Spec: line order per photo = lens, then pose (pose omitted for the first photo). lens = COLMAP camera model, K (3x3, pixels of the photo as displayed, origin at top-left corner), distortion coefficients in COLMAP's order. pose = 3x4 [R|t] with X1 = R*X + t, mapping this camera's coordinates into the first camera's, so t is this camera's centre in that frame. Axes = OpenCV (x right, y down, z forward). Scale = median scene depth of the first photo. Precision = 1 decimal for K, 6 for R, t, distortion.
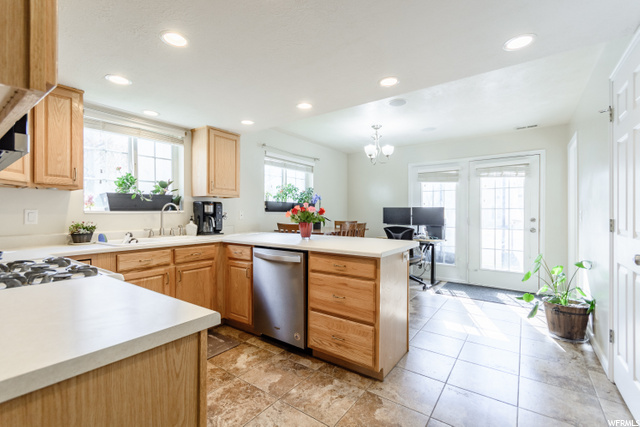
lens RADIAL K [[277.0, 0, 320.0], [0, 277.0, 213.5], [0, 0, 1]] dist [0.000784, 0.000078]
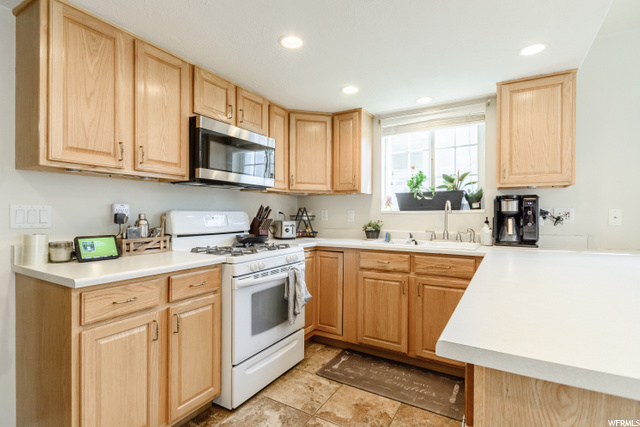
lens RADIAL K [[322.0, 0, 320.0], [0, 322.0, 213.5], [0, 0, 1]] dist [-0.000052, -0.000002]
pose [[0.085668, -0.000054, -0.996324, 0.363214], [-0.002973, 0.999996, -0.000310, 0.001841], [0.996319, 0.002989, 0.085668, 0.543211]]
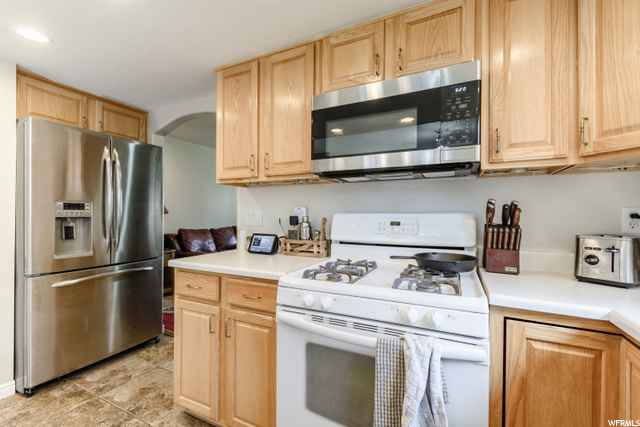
lens RADIAL K [[288.0, 0, 311.1], [0, 288.0, 212.3], [0, 0, 1]] dist [-0.000056, -0.000073]
pose [[-0.991442, -0.003705, -0.130492, -0.292286], [-0.002923, 0.999977, -0.006188, -0.001560], [0.130511, -0.005754, -0.991430, 0.851534]]
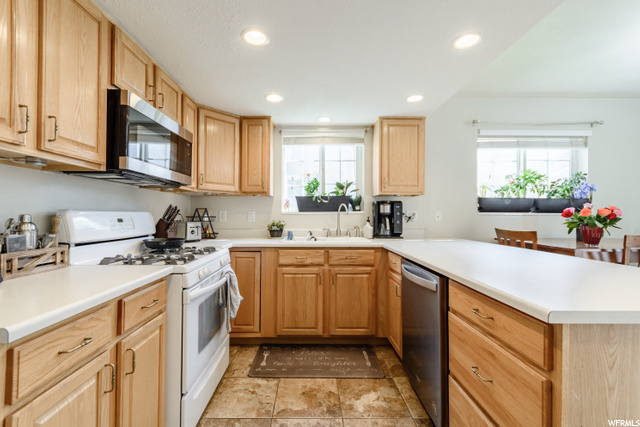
lens RADIAL K [[283.5, 0, 318.4], [0, 283.5, 210.3], [0, 0, 1]] dist [0.001719, -0.000135]
pose [[0.596963, -0.011204, -0.802191, 0.228459], [-0.002683, 0.999869, -0.015961, 0.002572], [0.802264, 0.011680, 0.596855, 0.315642]]
